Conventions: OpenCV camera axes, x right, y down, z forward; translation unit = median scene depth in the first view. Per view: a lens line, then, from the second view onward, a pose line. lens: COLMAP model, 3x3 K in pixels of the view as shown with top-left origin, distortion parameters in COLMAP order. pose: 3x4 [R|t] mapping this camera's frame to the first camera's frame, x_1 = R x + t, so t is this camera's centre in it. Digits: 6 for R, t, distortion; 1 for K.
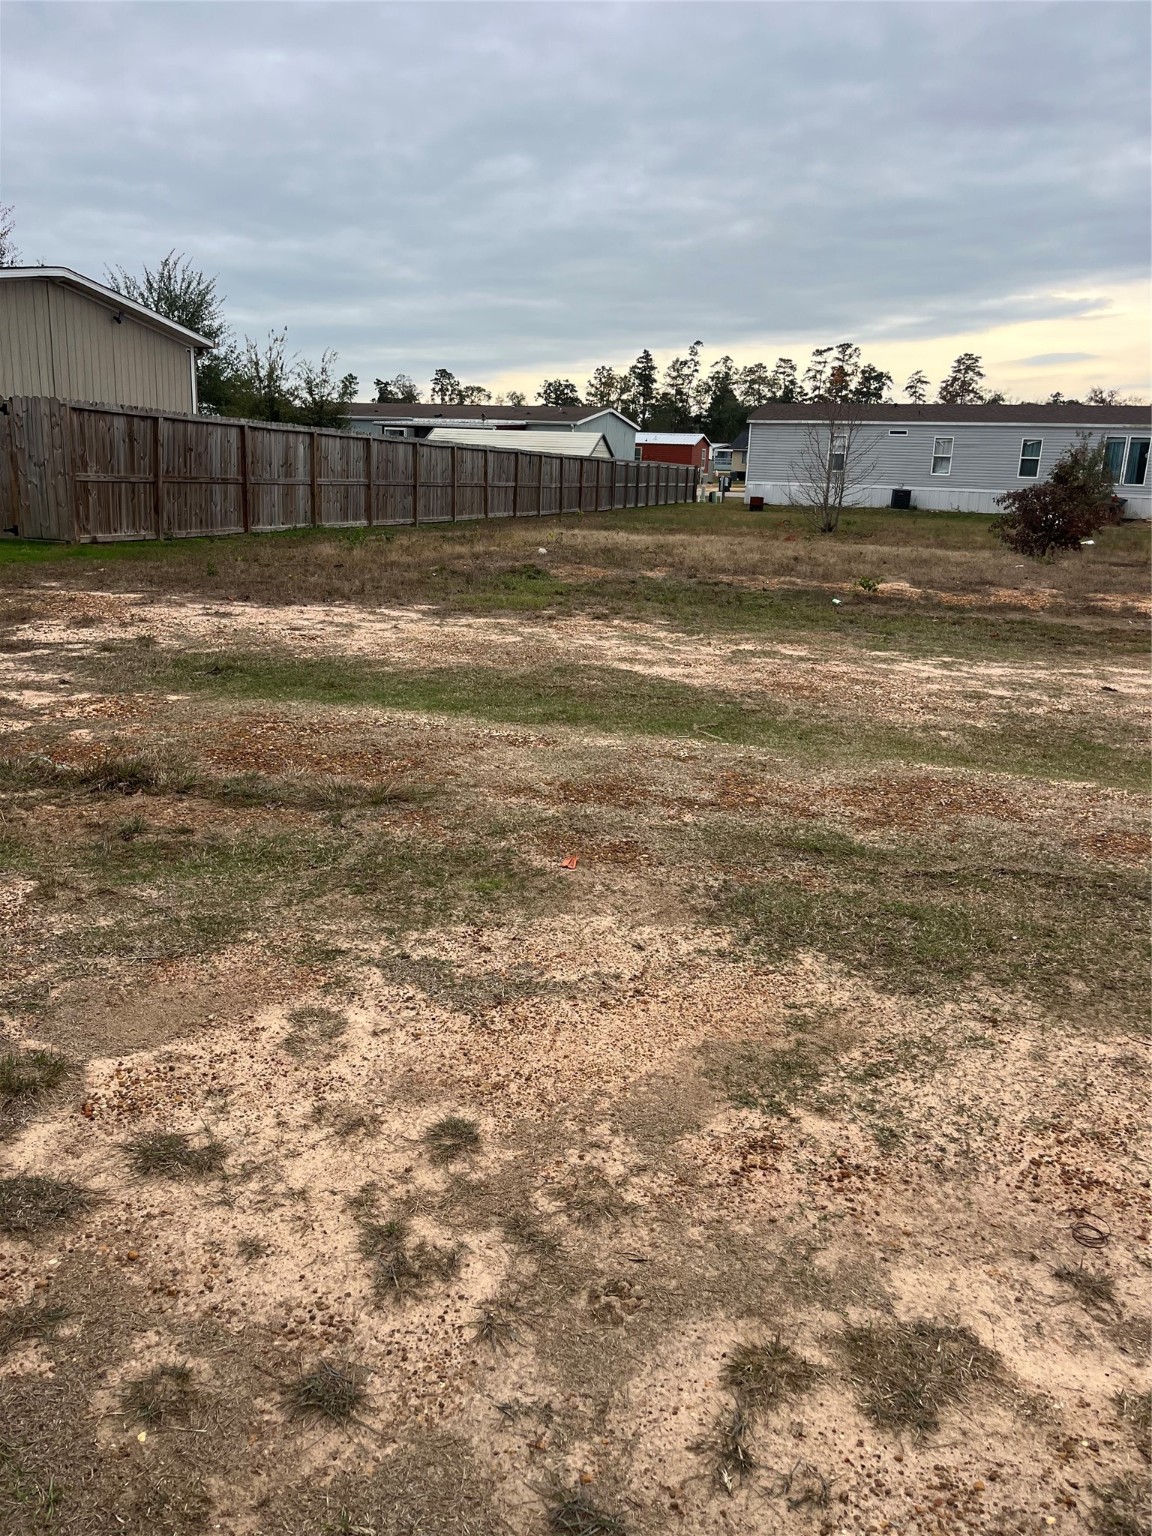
lens RADIAL K [[1149.1, 0, 564.6], [0, 1149.1, 767.3], [0, 0, 1]] dist [0.066687, -0.099526]
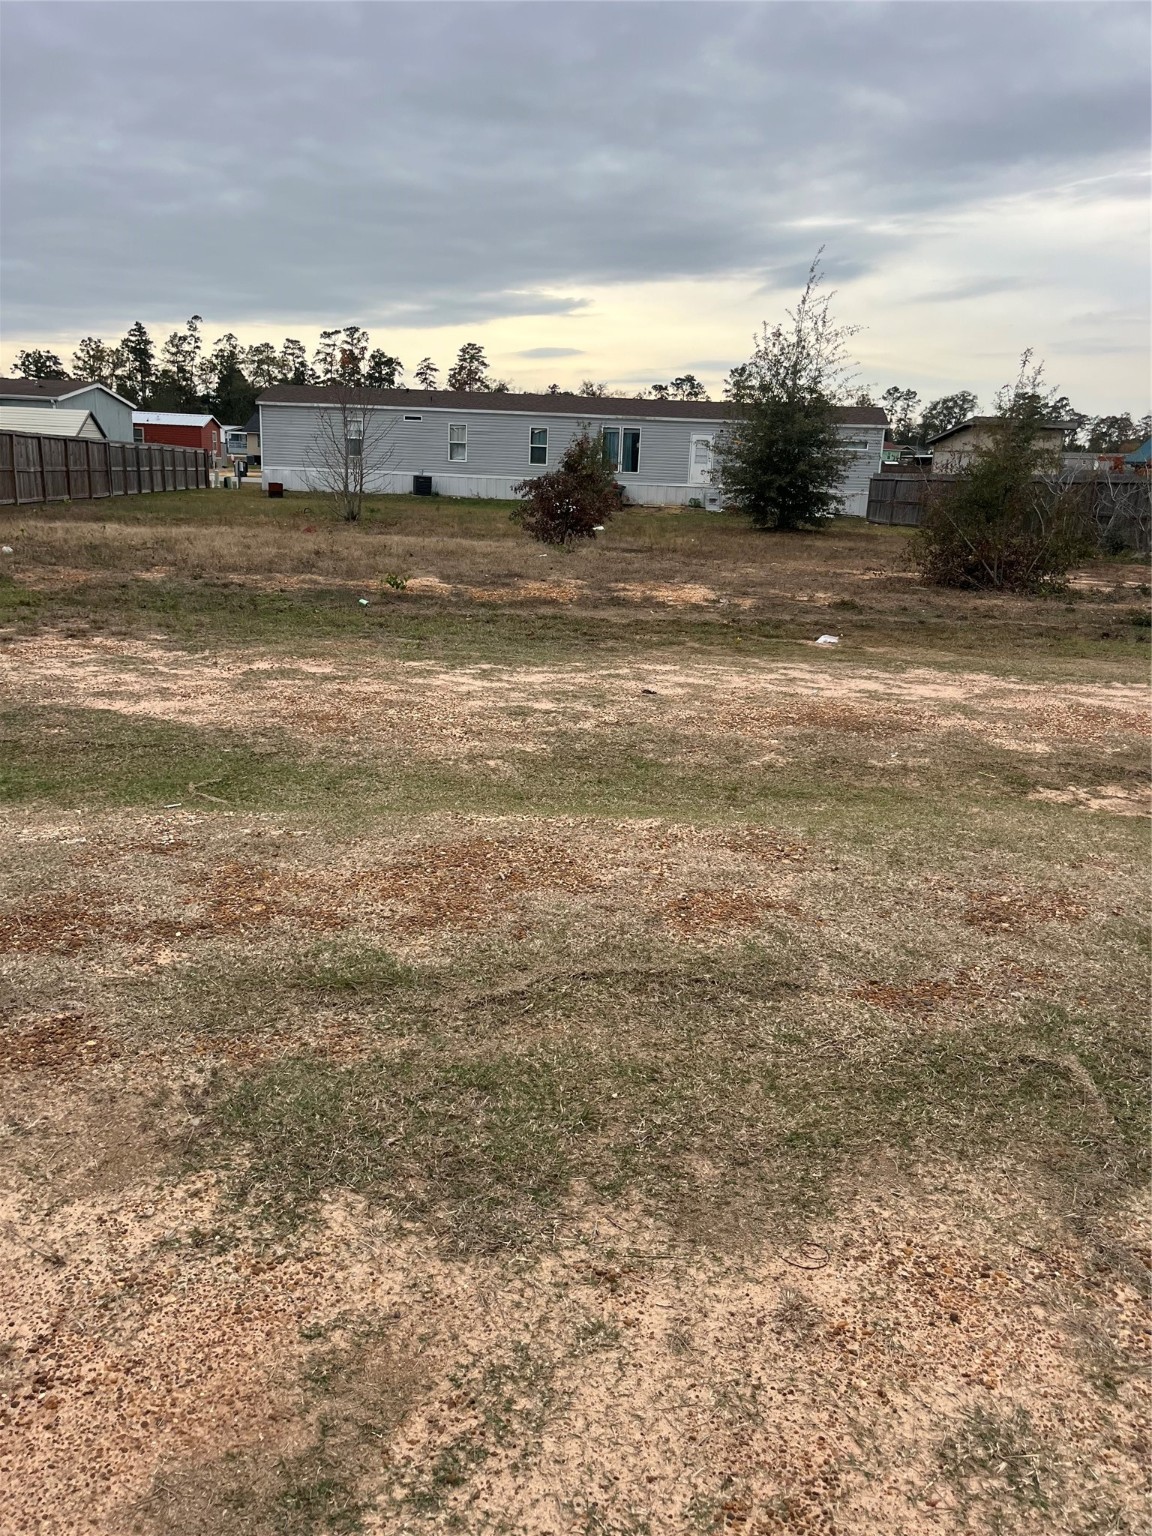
lens RADIAL K [[1161.1, 0, 576.0], [0, 1161.1, 768.0], [0, 0, 1]] dist [0.073045, -0.101751]
pose [[0.920138, -0.097369, 0.379296, 0.029849], [0.093510, 0.995207, 0.028630, -0.025415], [-0.380265, 0.009124, 0.924832, 0.092189]]
